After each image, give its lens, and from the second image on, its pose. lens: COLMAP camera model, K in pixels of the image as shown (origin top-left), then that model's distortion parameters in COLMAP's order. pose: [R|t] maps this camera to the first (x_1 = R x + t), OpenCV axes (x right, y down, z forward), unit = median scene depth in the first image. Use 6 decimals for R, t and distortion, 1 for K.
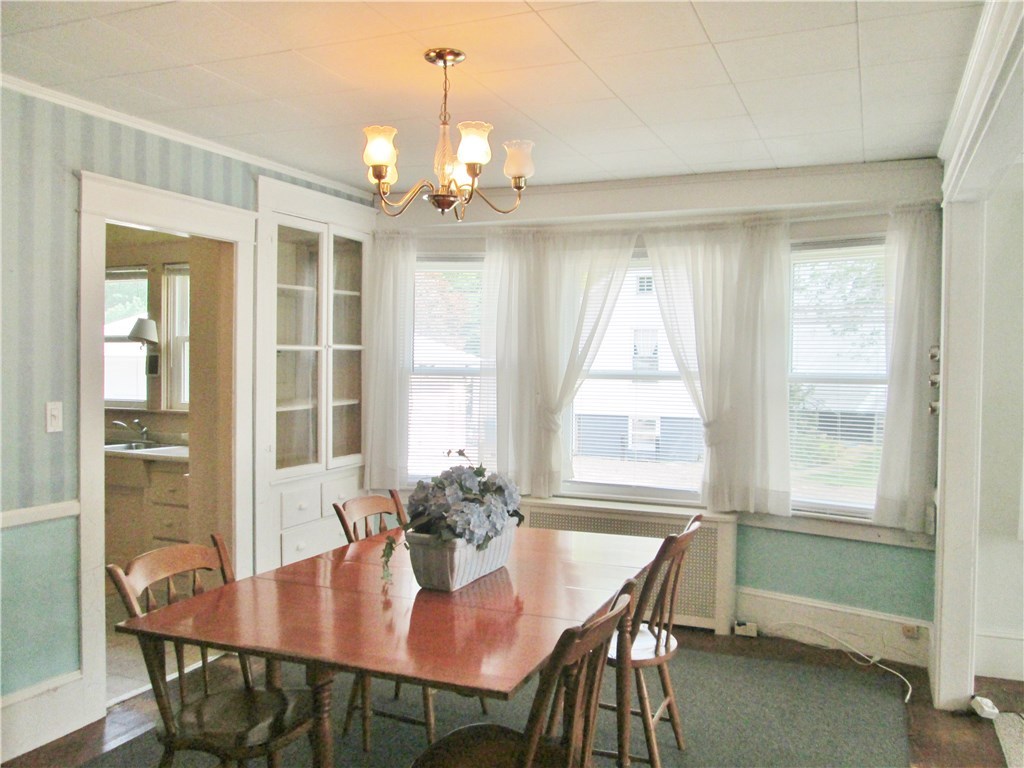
lens RADIAL K [[854.4, 0, 497.0], [0, 854.4, 386.6], [0, 0, 1]] dist [-0.034140, 0.018413]
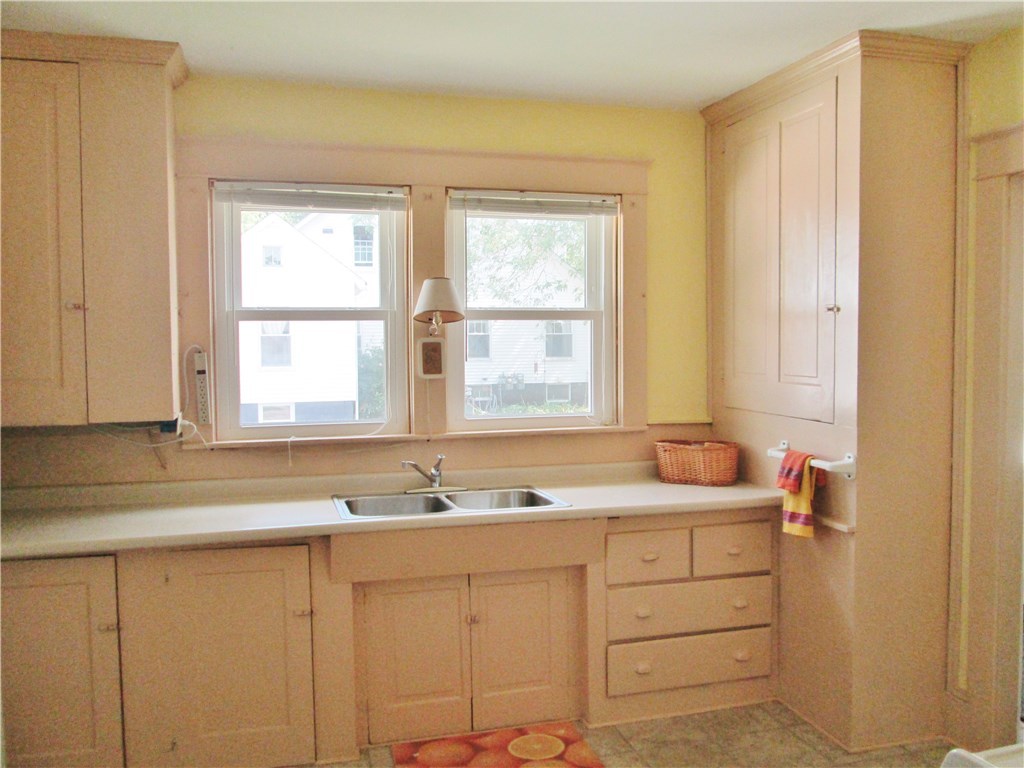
lens RADIAL K [[854.4, 0, 497.0], [0, 854.4, 386.6], [0, 0, 1]] dist [-0.034140, 0.018413]
pose [[0.773822, -0.054680, 0.631038, -0.914080], [0.035868, 0.998451, 0.042532, -0.036695], [-0.632386, -0.010278, 0.774585, 0.630555]]
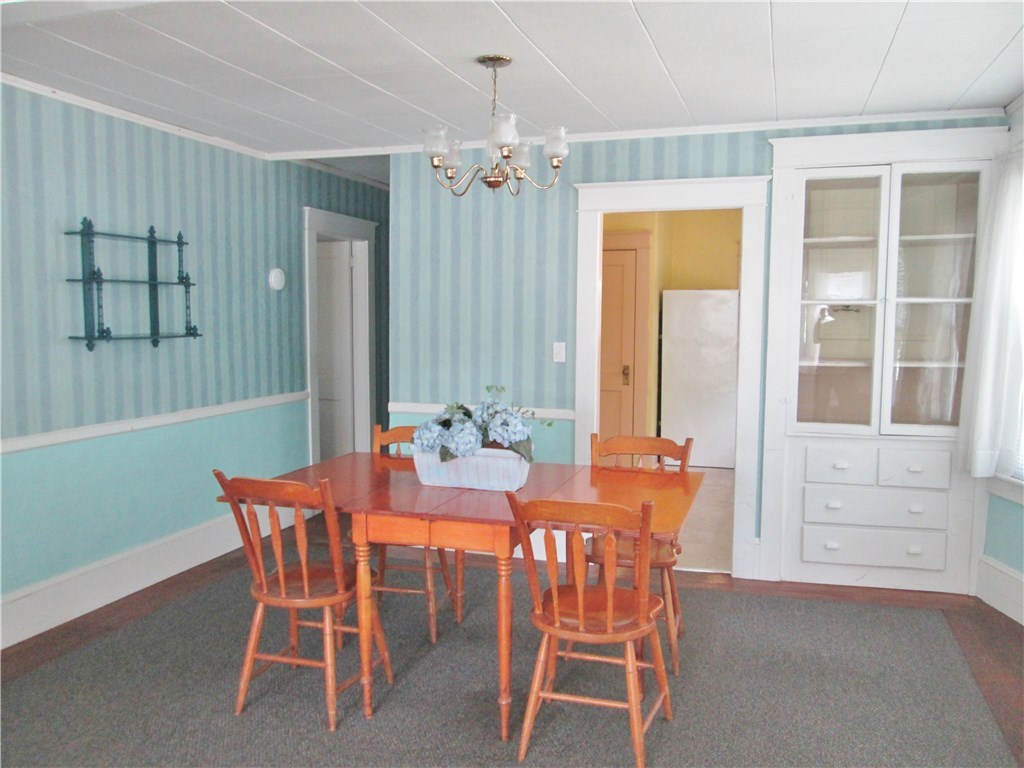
lens RADIAL K [[854.4, 0, 497.0], [0, 854.4, 386.6], [0, 0, 1]] dist [-0.034140, 0.018413]
pose [[0.097491, 0.079441, -0.992061, 0.656686], [-0.032766, 0.996525, 0.076579, -0.011093], [0.994697, 0.025041, 0.099756, 0.490482]]
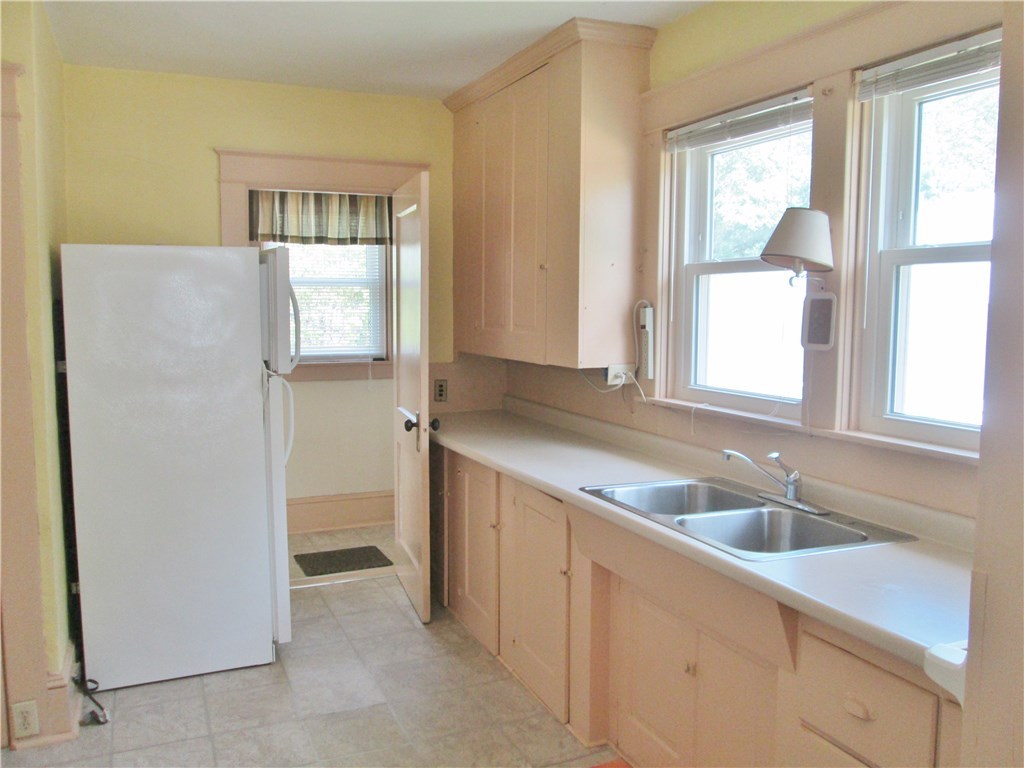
lens RADIAL K [[854.4, 0, 497.0], [0, 854.4, 386.6], [0, 0, 1]] dist [-0.034140, 0.018413]
pose [[0.730769, 0.057794, -0.680174, -0.286980], [-0.013359, 0.997429, 0.070398, -0.026658], [0.682494, -0.042359, 0.729663, 0.718643]]
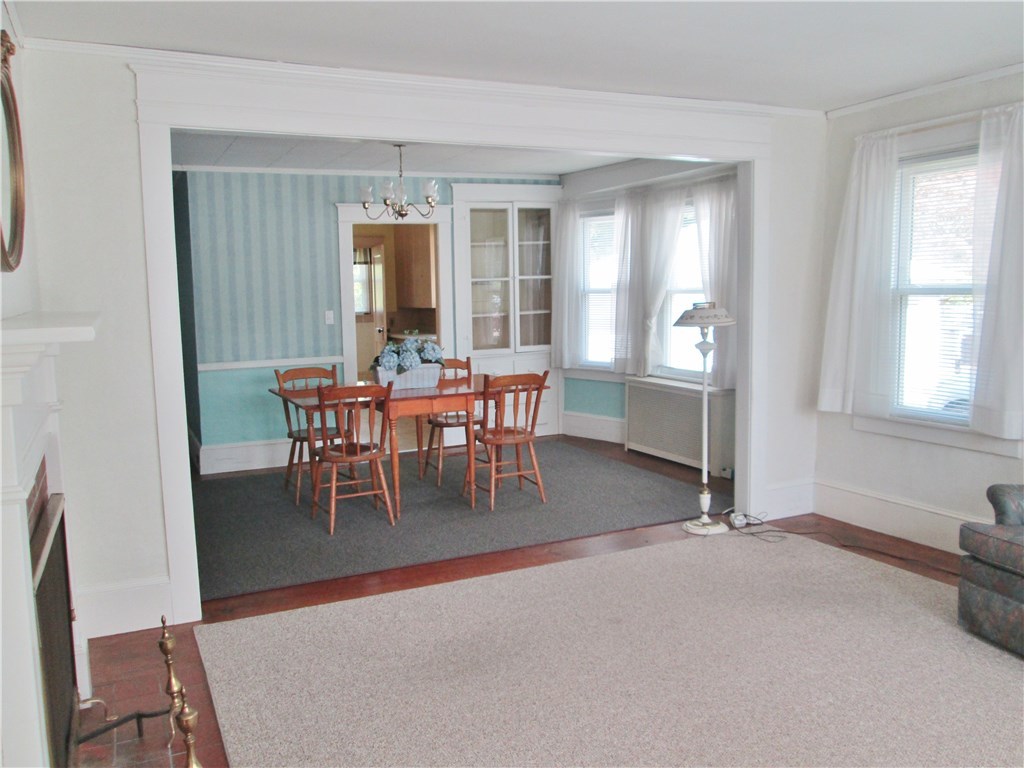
lens RADIAL K [[854.4, 0, 497.0], [0, 854.4, 386.6], [0, 0, 1]] dist [-0.034140, 0.018413]
pose [[0.749440, 0.049224, -0.660239, 0.859011], [0.012401, 0.996014, 0.088334, 0.015742], [0.661956, -0.074388, 0.745843, -0.260018]]
